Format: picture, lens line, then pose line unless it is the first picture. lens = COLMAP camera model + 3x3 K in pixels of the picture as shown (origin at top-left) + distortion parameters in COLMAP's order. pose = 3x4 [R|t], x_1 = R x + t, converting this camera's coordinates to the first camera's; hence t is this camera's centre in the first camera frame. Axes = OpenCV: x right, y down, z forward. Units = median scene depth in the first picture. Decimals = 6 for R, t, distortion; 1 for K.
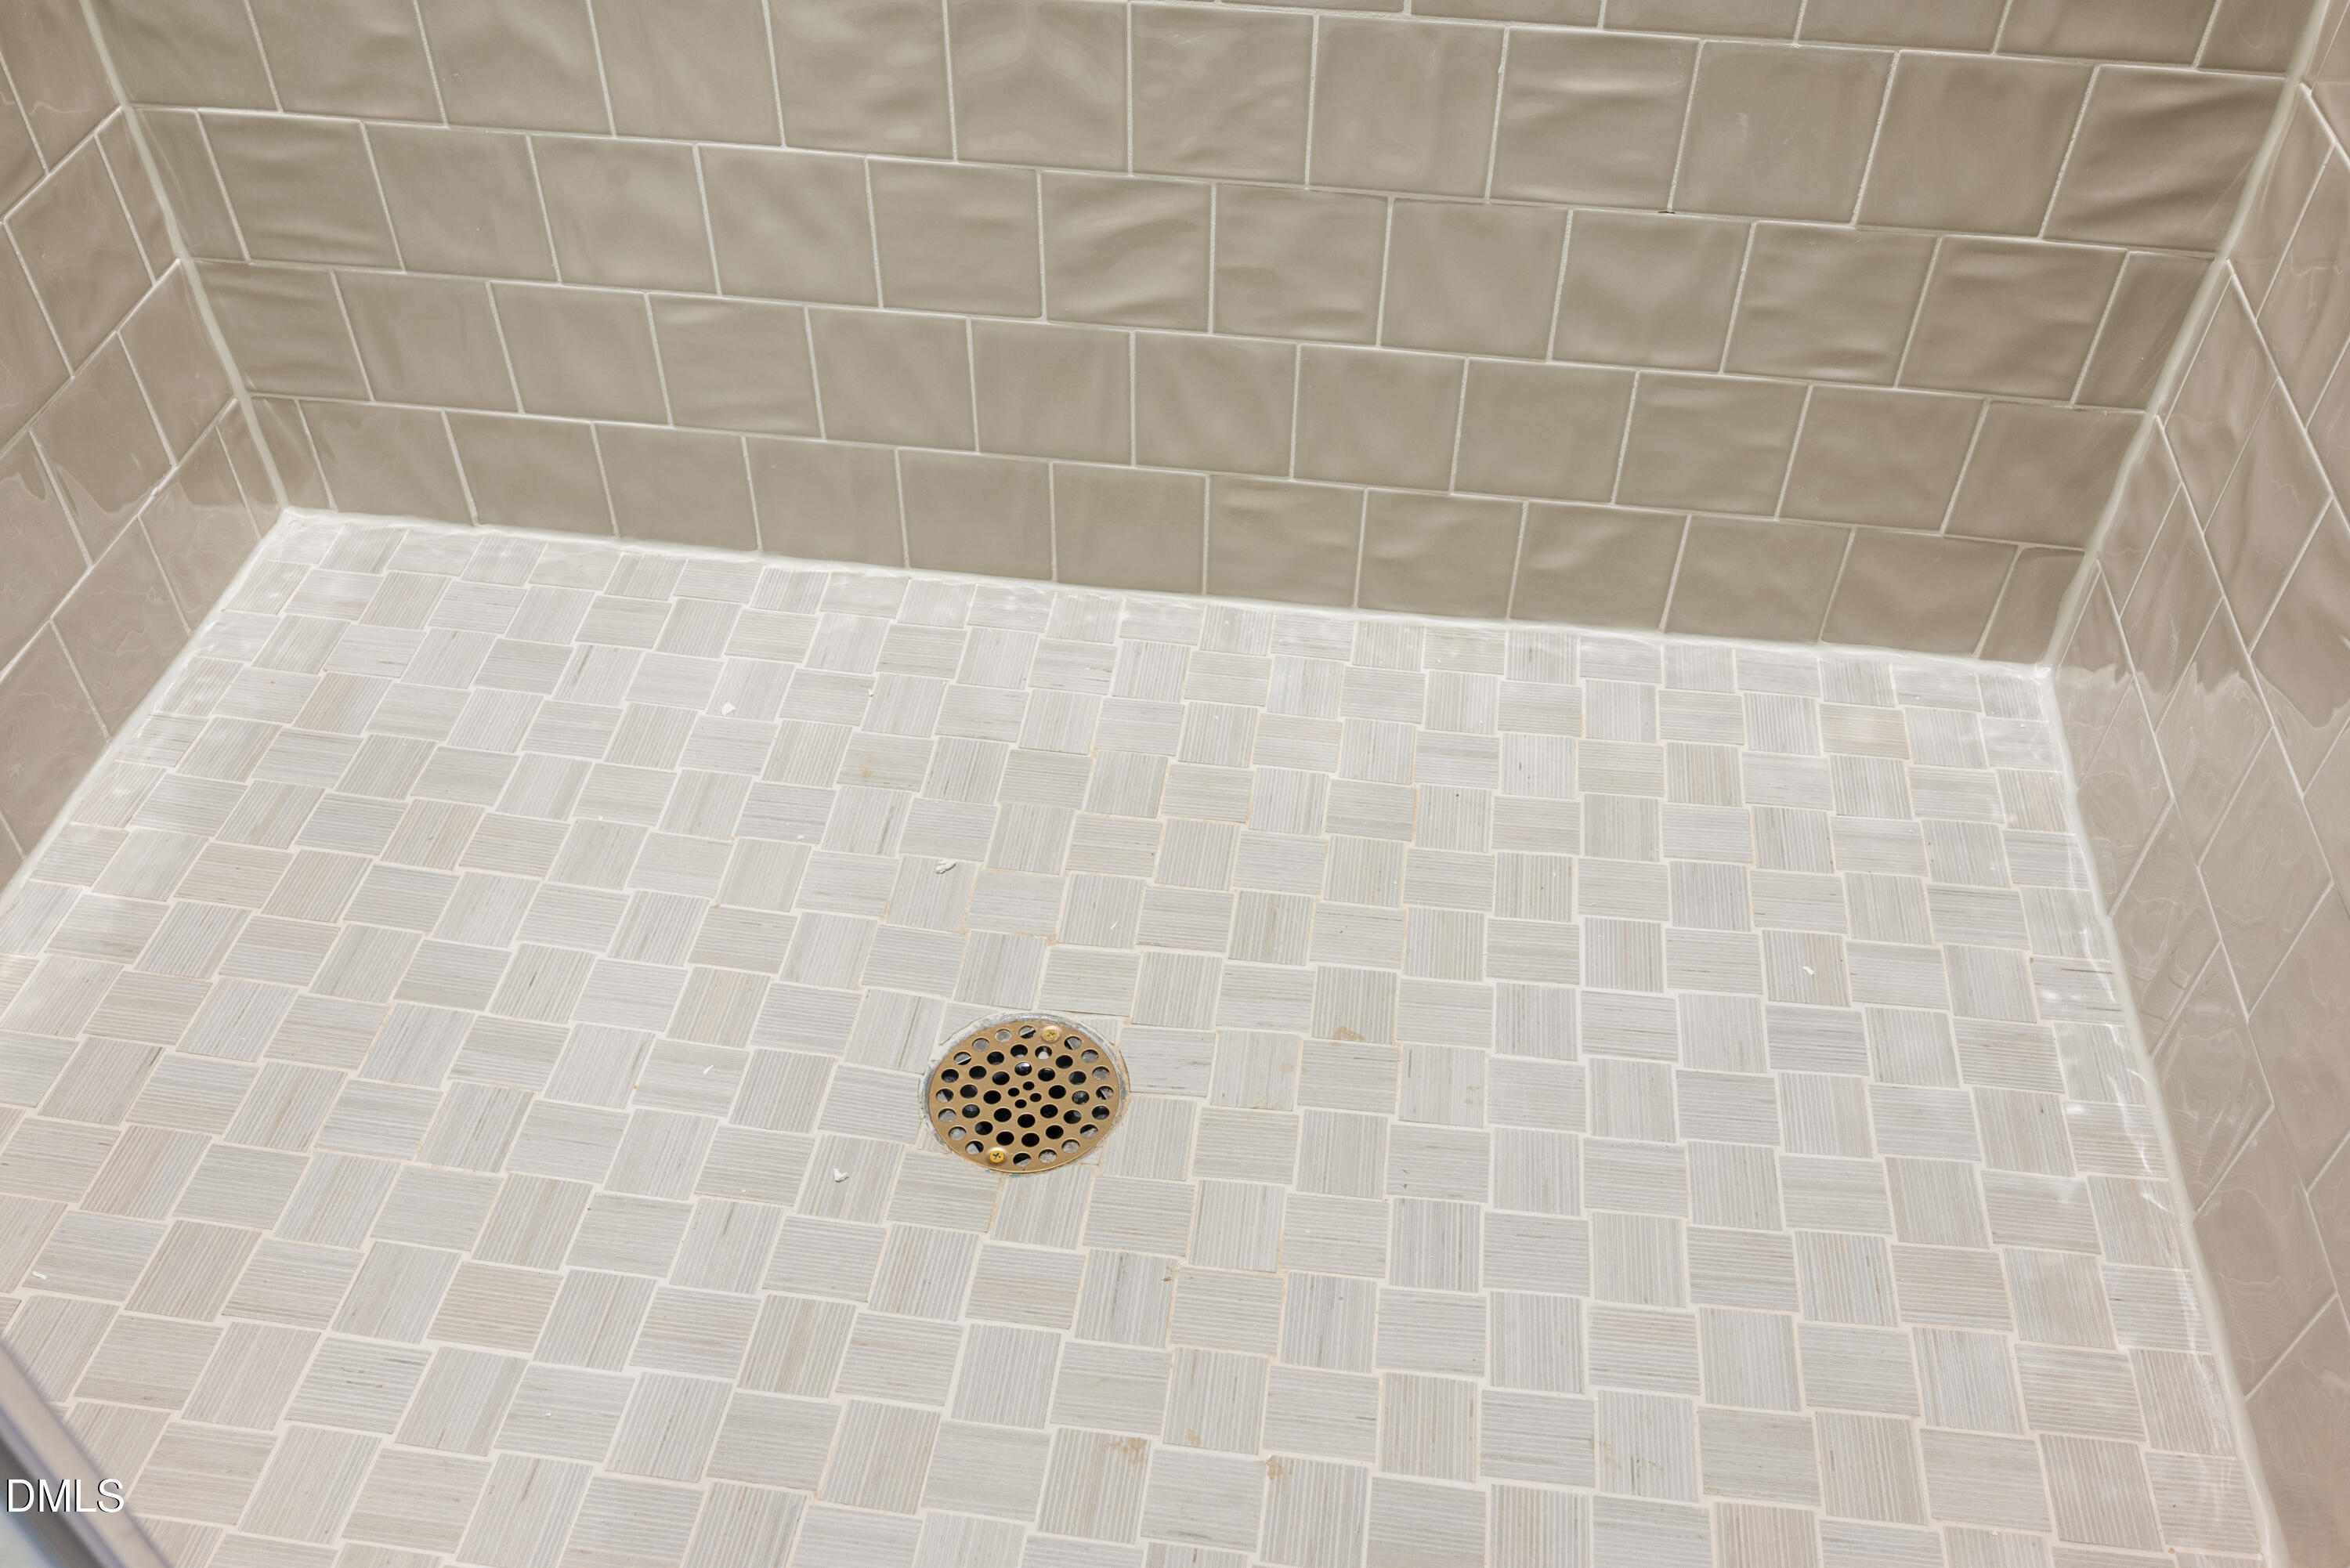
lens RADIAL K [[2009.9, 0, 1180.7], [0, 2009.9, 775.5], [0, 0, 1]] dist [-0.004362, -0.008438]
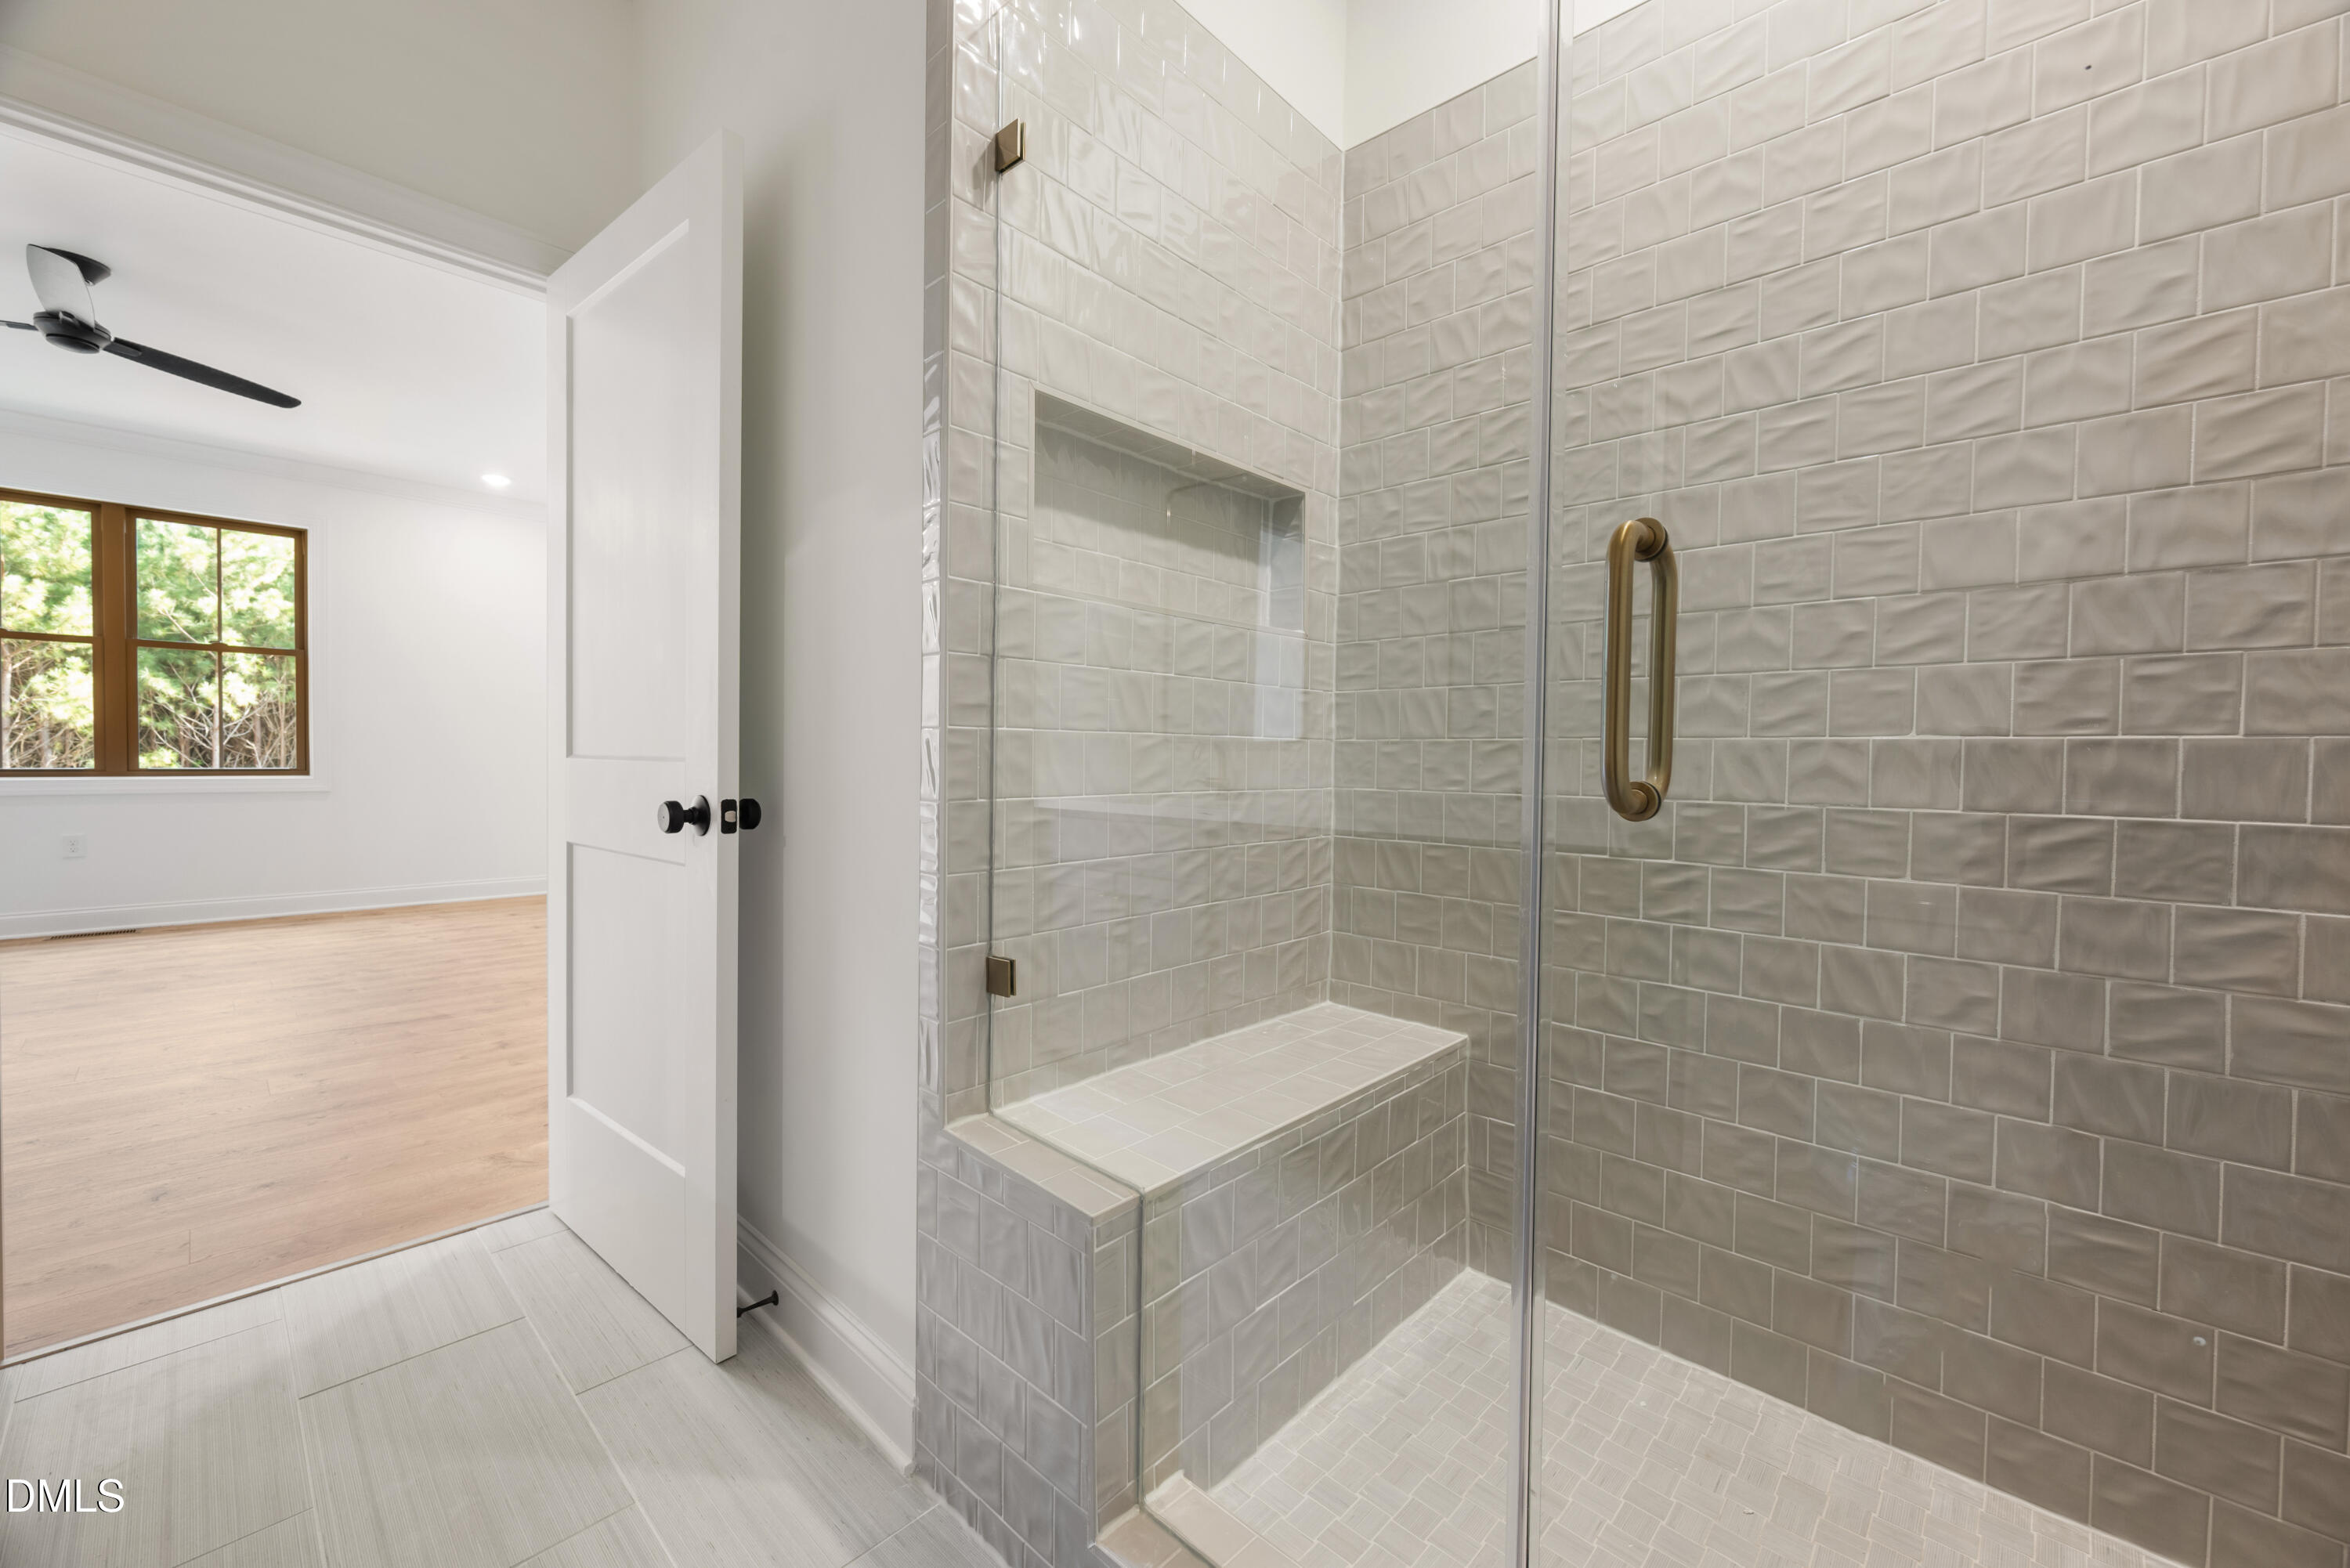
lens RADIAL K [[930.0, 0, 1180.8], [0, 930.0, 778.6], [0, 0, 1]] dist [-0.000597, 0.000332]
pose [[0.810670, 0.012210, -0.585376, -0.033456], [-0.409481, 0.726432, -0.551926, 0.275201], [0.418497, 0.687130, 0.593896, -0.422251]]
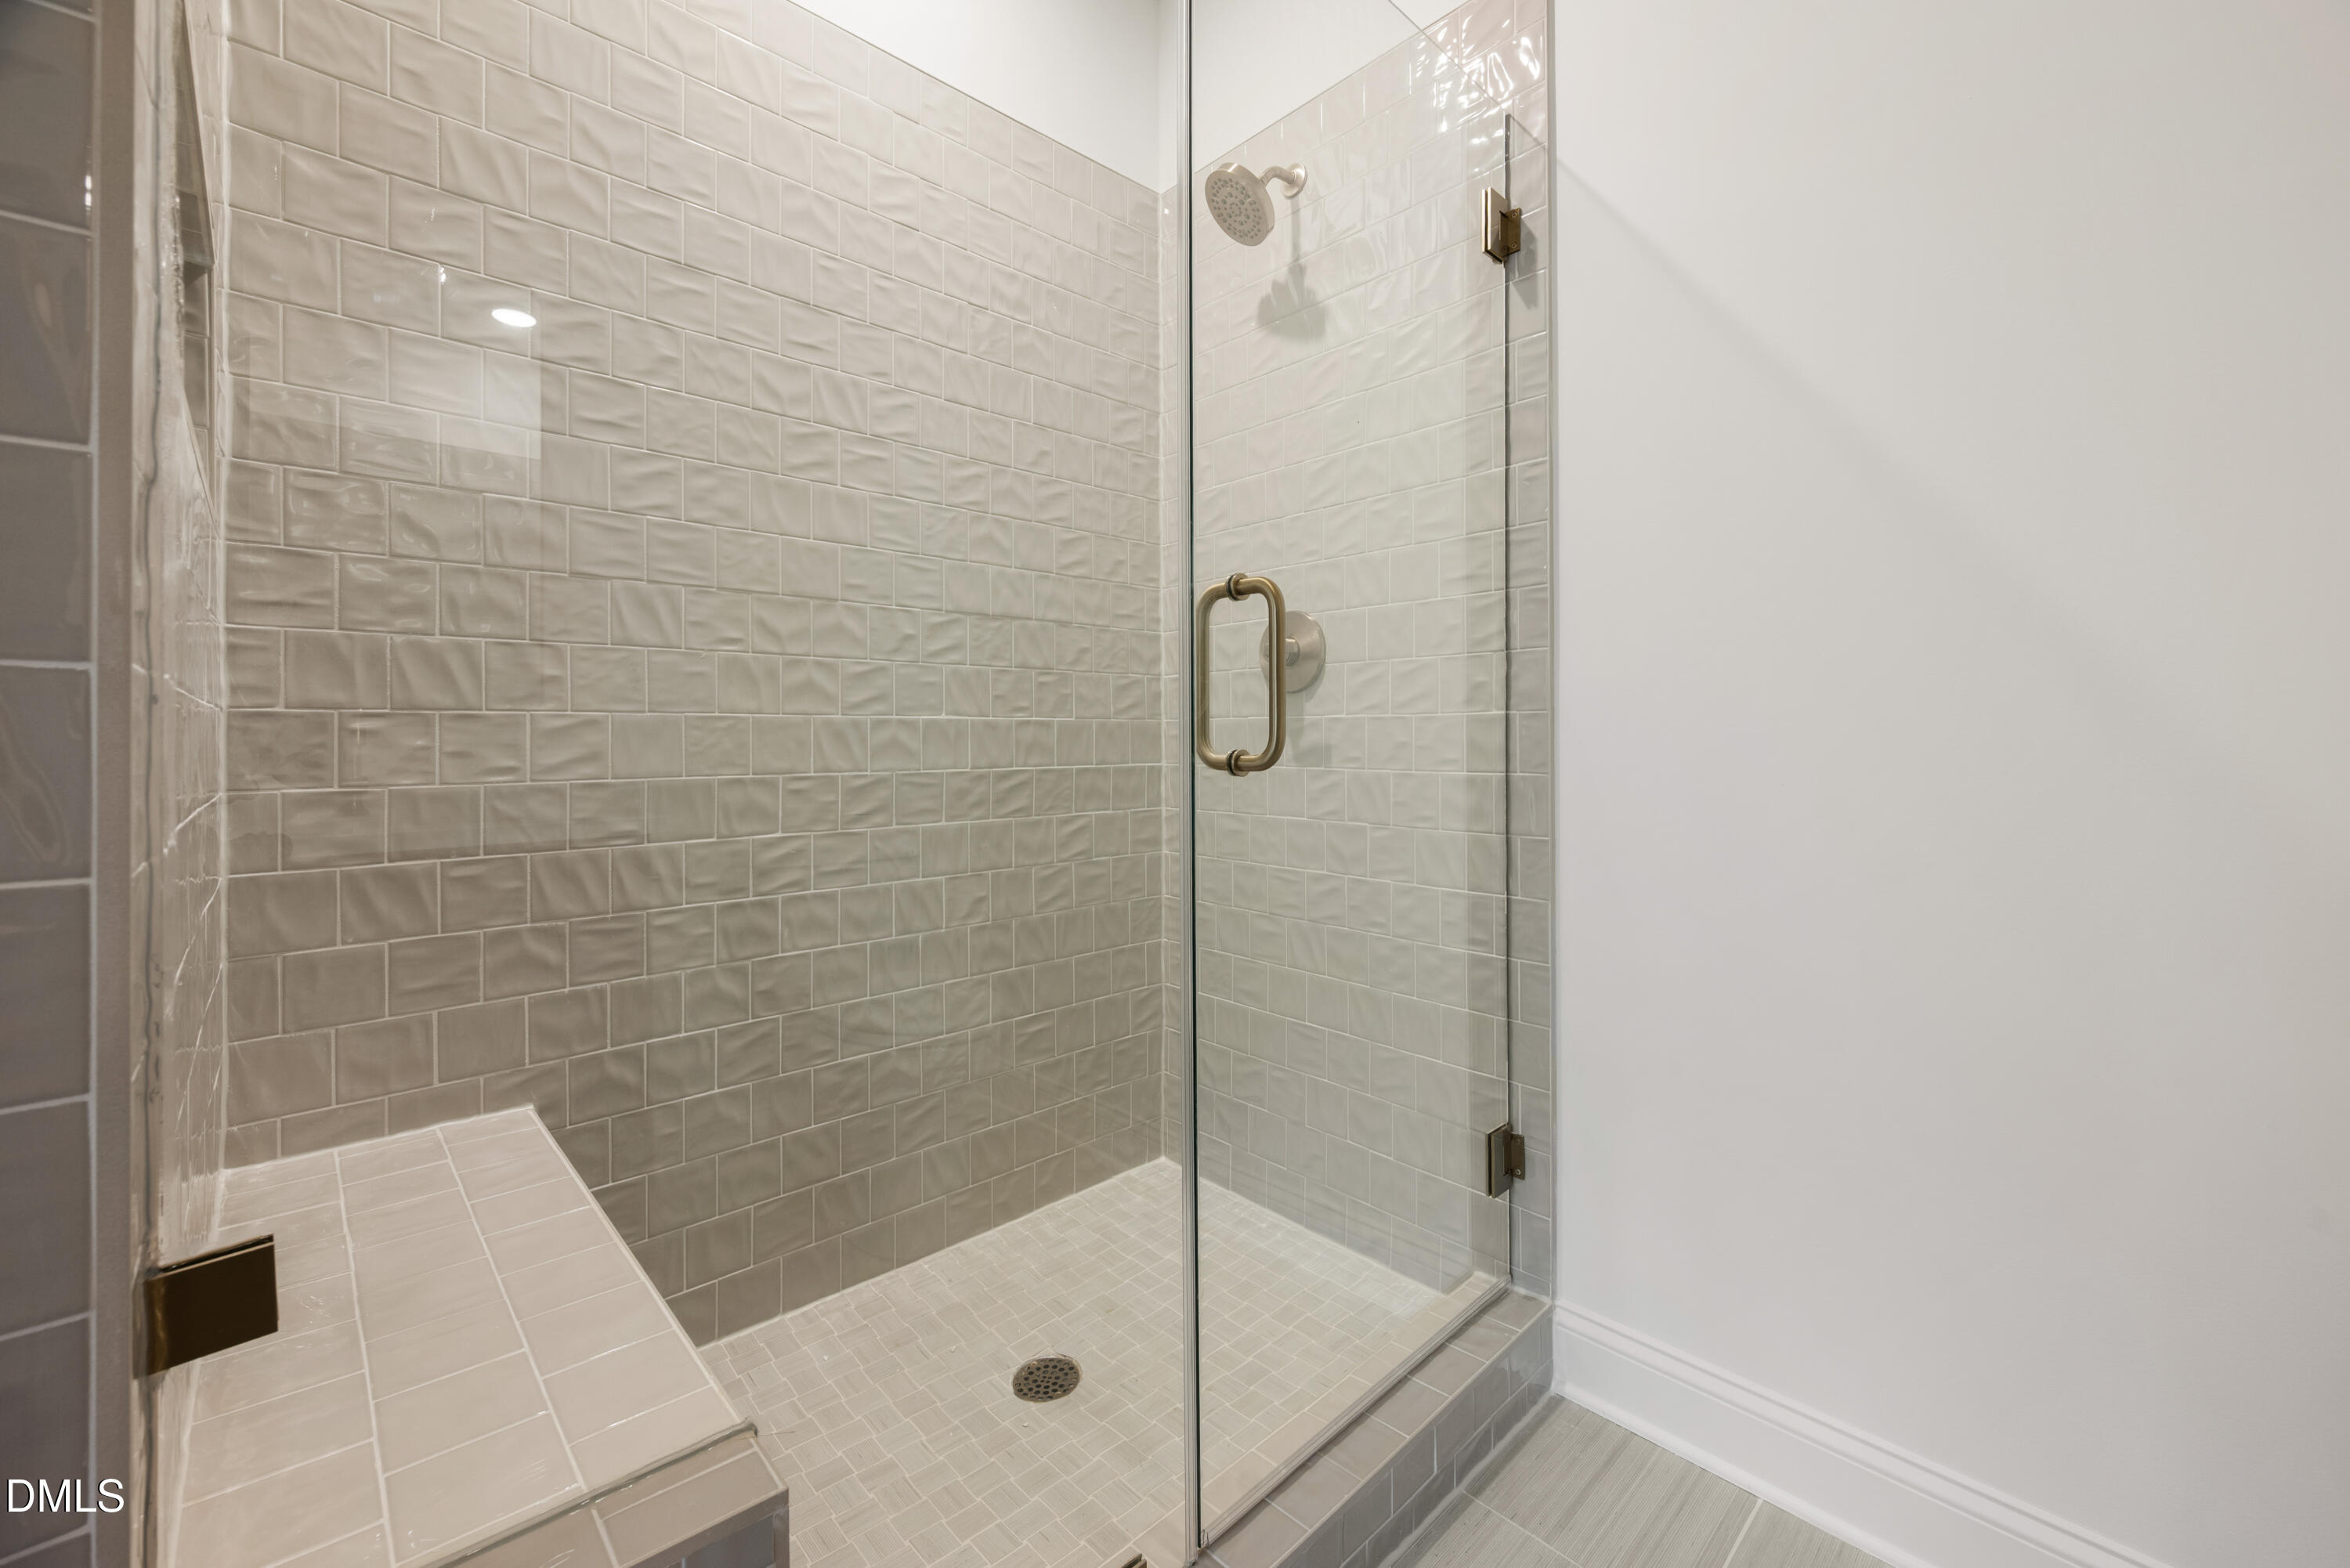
lens RADIAL K [[930.0, 0, 1199.2], [0, 930.0, 734.9], [0, 0, 1]] dist [-0.000597, 0.000332]
pose [[0.634660, -0.012642, 0.772688, -0.847204], [0.546341, 0.714488, -0.437056, 0.178551], [-0.546551, 0.699533, 0.460364, -0.334686]]
